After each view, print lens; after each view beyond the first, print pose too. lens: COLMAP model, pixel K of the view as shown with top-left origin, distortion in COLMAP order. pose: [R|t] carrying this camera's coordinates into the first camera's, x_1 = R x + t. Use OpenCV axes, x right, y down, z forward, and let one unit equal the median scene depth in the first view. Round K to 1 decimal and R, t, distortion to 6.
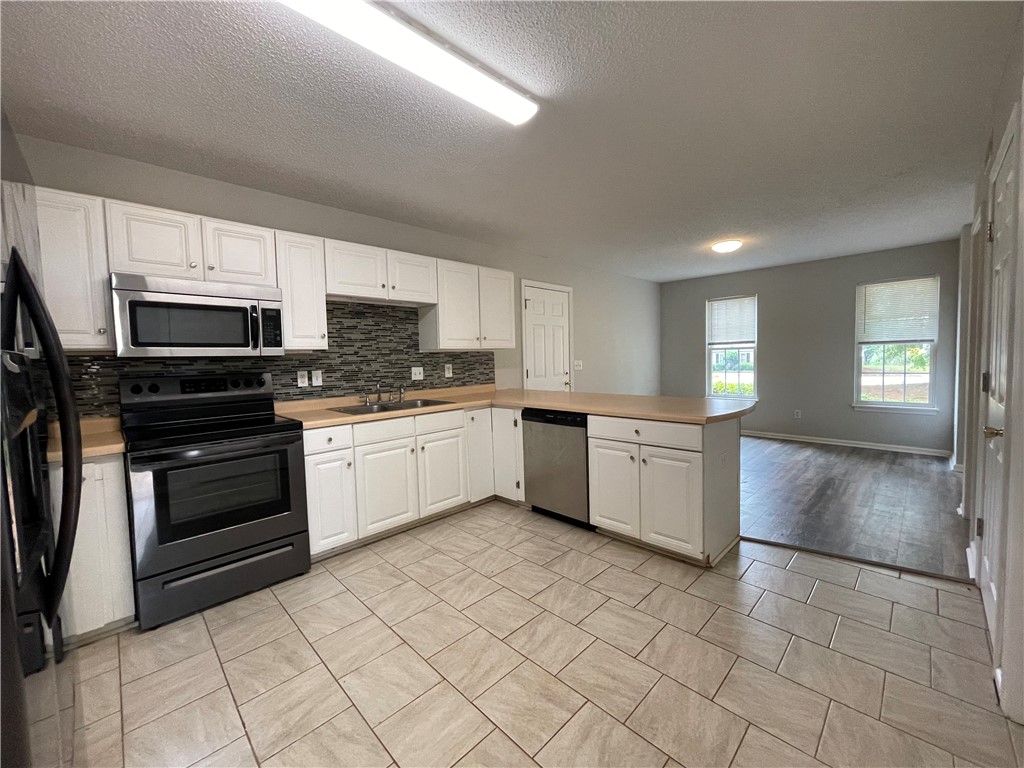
lens RADIAL K [[412.8, 0, 512.7], [0, 412.8, 380.6], [0, 0, 1]] dist [-0.000581, 0.002195]
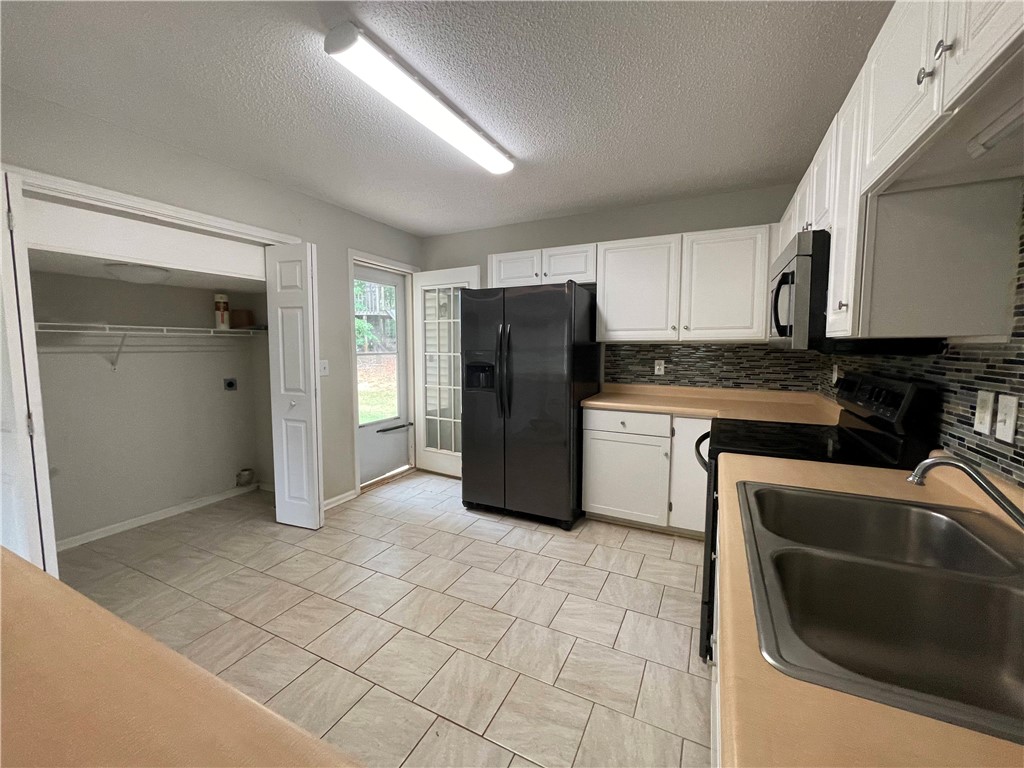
lens RADIAL K [[412.8, 0, 514.3], [0, 412.8, 377.8], [0, 0, 1]] dist [-0.000581, 0.002195]
pose [[-0.944041, 0.057386, -0.324798, 0.011876], [0.010878, 0.989629, 0.143232, -0.147694], [0.329649, 0.131684, -0.934875, 1.908404]]
